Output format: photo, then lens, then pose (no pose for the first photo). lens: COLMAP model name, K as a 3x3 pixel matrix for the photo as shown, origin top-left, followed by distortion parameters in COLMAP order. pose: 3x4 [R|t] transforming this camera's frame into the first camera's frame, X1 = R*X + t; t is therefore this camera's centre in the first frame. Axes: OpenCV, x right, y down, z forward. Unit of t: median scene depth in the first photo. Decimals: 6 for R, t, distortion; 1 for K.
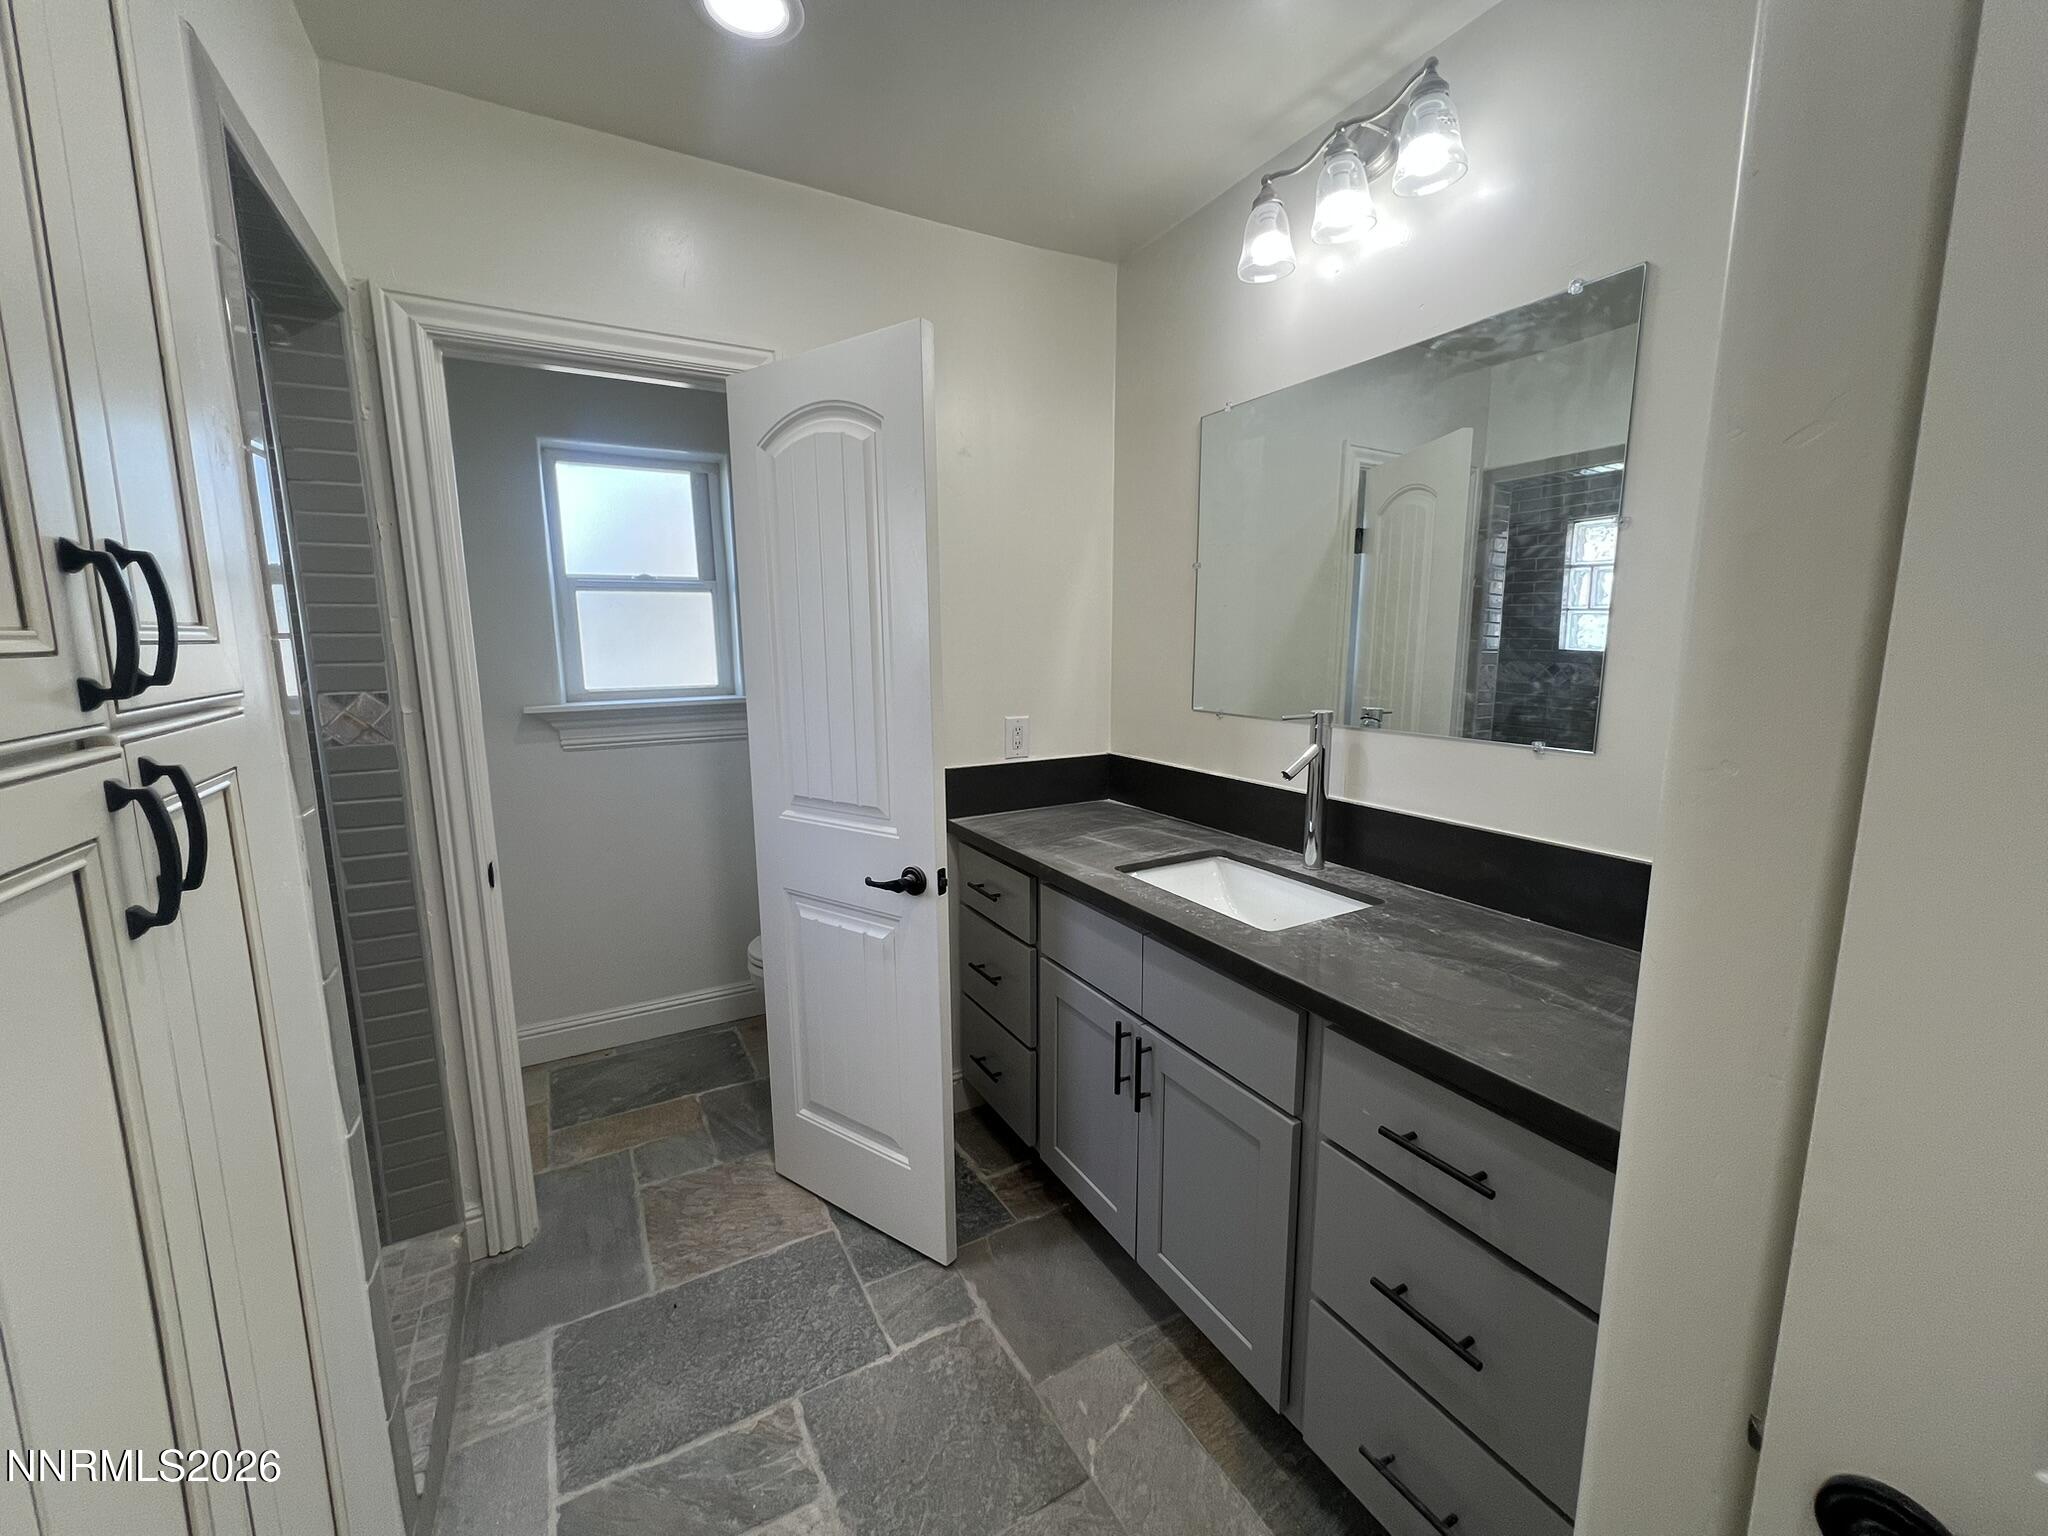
lens RADIAL K [[812.6, 0, 1011.7], [0, 812.6, 764.7], [0, 0, 1]] dist [-0.001821, 0.000399]
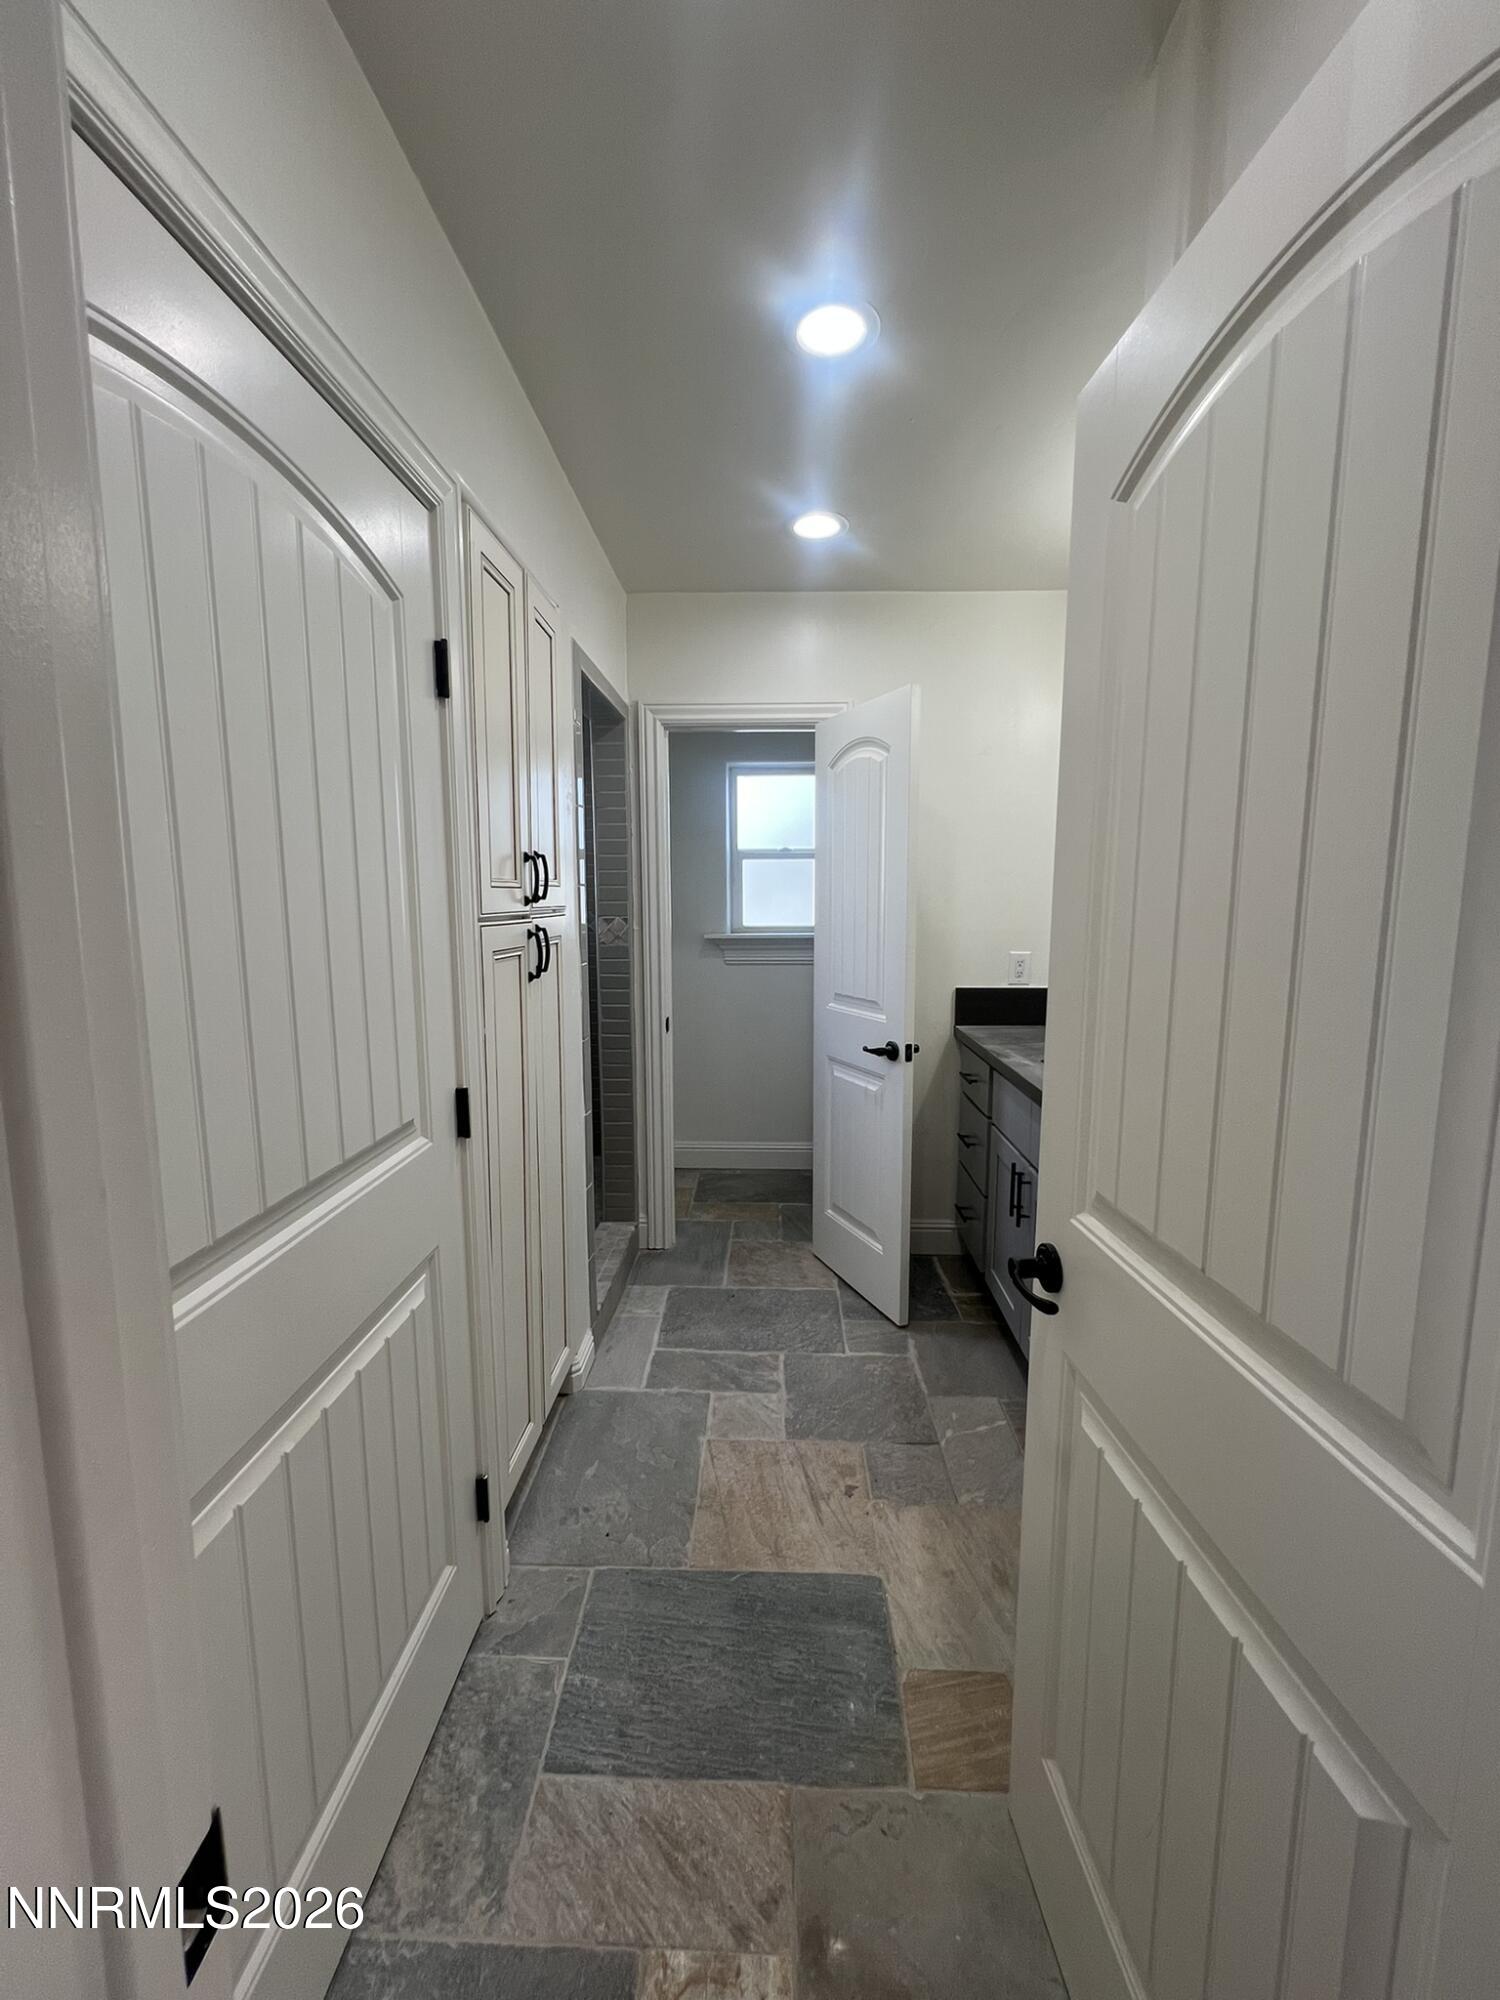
lens RADIAL K [[793.5, 0, 751.2], [0, 793.5, 995.3], [0, 0, 1]] dist [-0.001821, 0.000399]
pose [[0.855879, 0.069793, -0.512445, 0.401217], [-0.085977, 0.996266, -0.007909, 0.075863], [0.509979, 0.050828, 0.858684, -0.391245]]
